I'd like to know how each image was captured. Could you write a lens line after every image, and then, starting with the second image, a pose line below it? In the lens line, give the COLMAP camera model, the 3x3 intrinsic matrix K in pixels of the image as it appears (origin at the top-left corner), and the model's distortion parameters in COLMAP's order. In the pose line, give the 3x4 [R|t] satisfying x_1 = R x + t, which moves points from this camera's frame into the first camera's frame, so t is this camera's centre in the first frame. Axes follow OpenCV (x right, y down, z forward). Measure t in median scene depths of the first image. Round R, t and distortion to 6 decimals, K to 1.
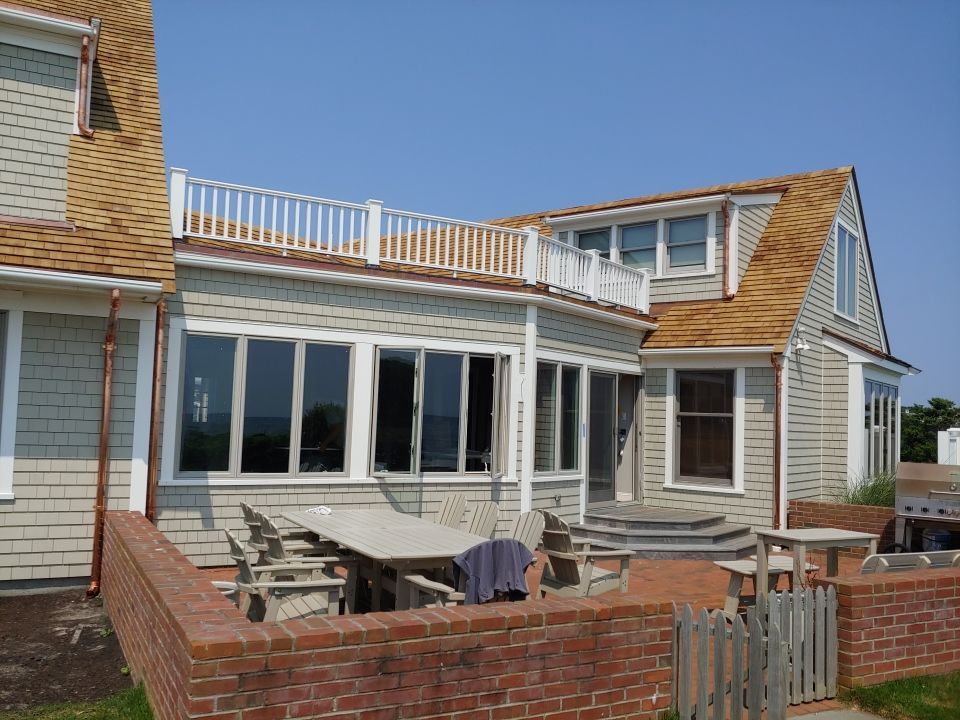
lens RADIAL K [[816.5, 0, 475.5], [0, 816.5, 362.6], [0, 0, 1]] dist [0.007152, -0.060970]
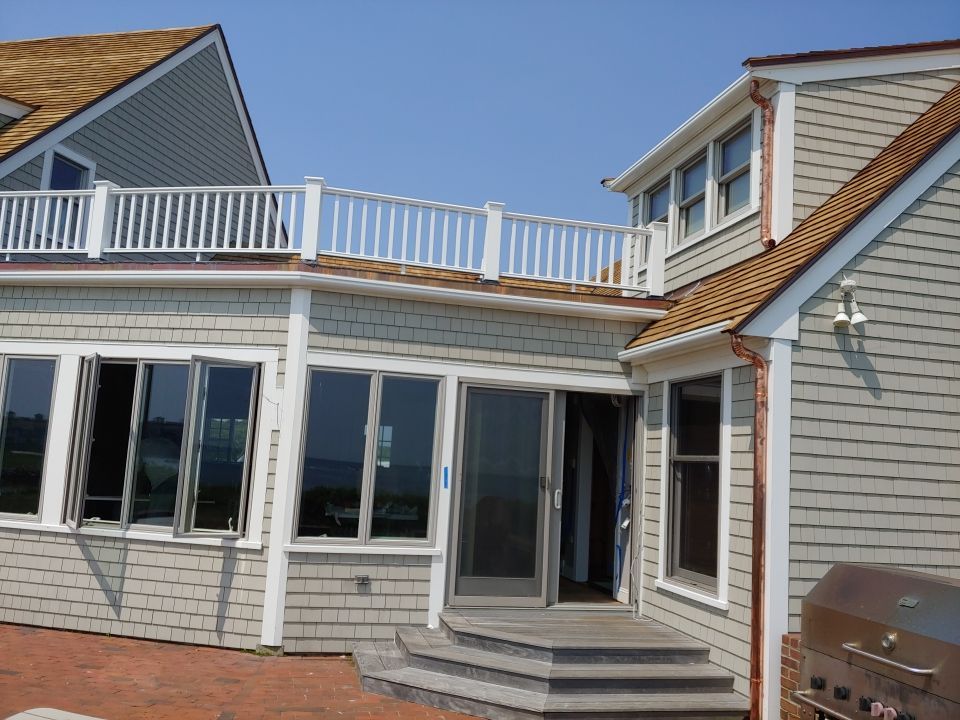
lens RADIAL K [[816.5, 0, 485.8], [0, 816.5, 359.9], [0, 0, 1]] dist [0.007152, -0.060970]
pose [[0.792649, -0.063214, -0.606392, 0.603605], [0.016161, 0.996439, -0.082751, 0.048360], [0.609464, 0.055792, 0.790848, 0.556560]]
